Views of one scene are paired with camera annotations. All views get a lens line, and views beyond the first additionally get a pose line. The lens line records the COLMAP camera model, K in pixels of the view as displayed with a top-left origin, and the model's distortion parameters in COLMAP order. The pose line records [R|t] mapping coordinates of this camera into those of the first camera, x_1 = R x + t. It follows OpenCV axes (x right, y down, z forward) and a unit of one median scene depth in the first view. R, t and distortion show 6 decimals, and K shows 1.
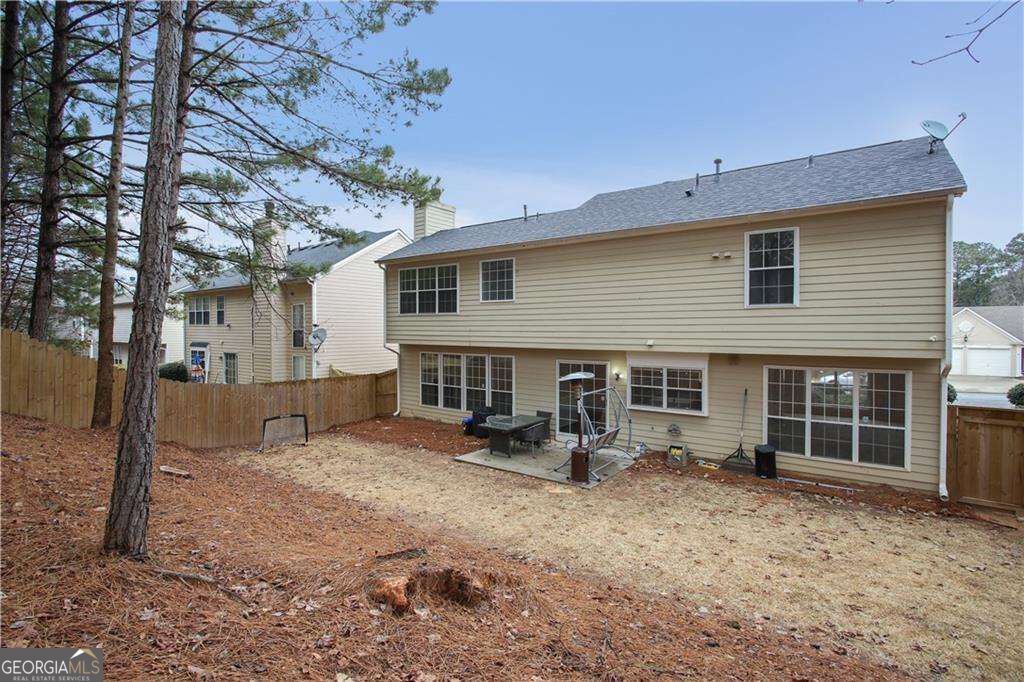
lens RADIAL K [[492.4, 0, 516.5], [0, 492.4, 334.5], [0, 0, 1]] dist [0.001605, 0.000260]
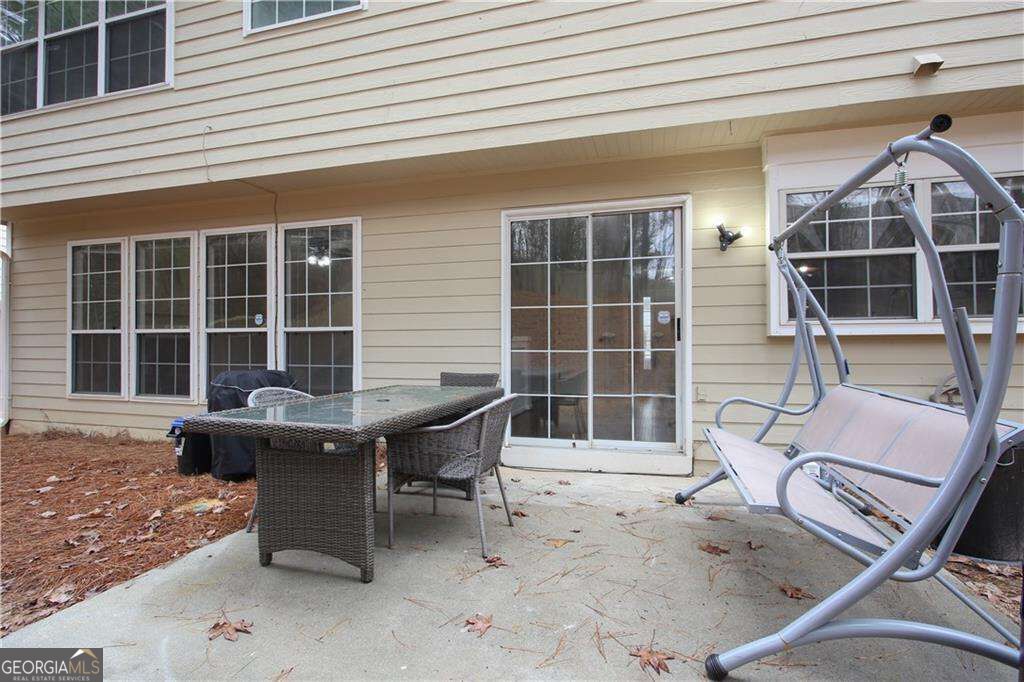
lens RADIAL K [[492.4, 0, 516.5], [0, 492.4, 334.5], [0, 0, 1]] dist [0.001605, 0.000260]
pose [[0.942269, 0.003372, 0.334839, -0.015582], [0.008764, 0.999358, -0.034726, 0.134796], [-0.334741, 0.035656, 0.941635, 0.659832]]
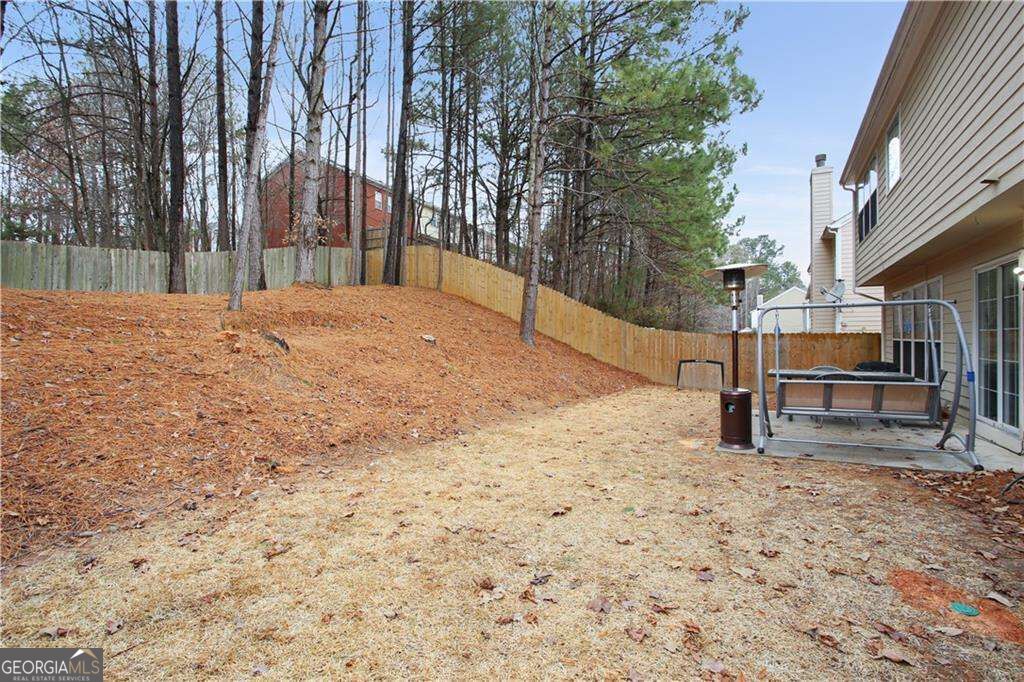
lens RADIAL K [[492.4, 0, 516.5], [0, 492.4, 334.5], [0, 0, 1]] dist [0.001605, 0.000260]
pose [[0.136132, -0.010875, -0.990631, 0.479327], [-0.006299, 0.999910, -0.011842, 0.119292], [0.990671, 0.007852, 0.136052, 0.451899]]
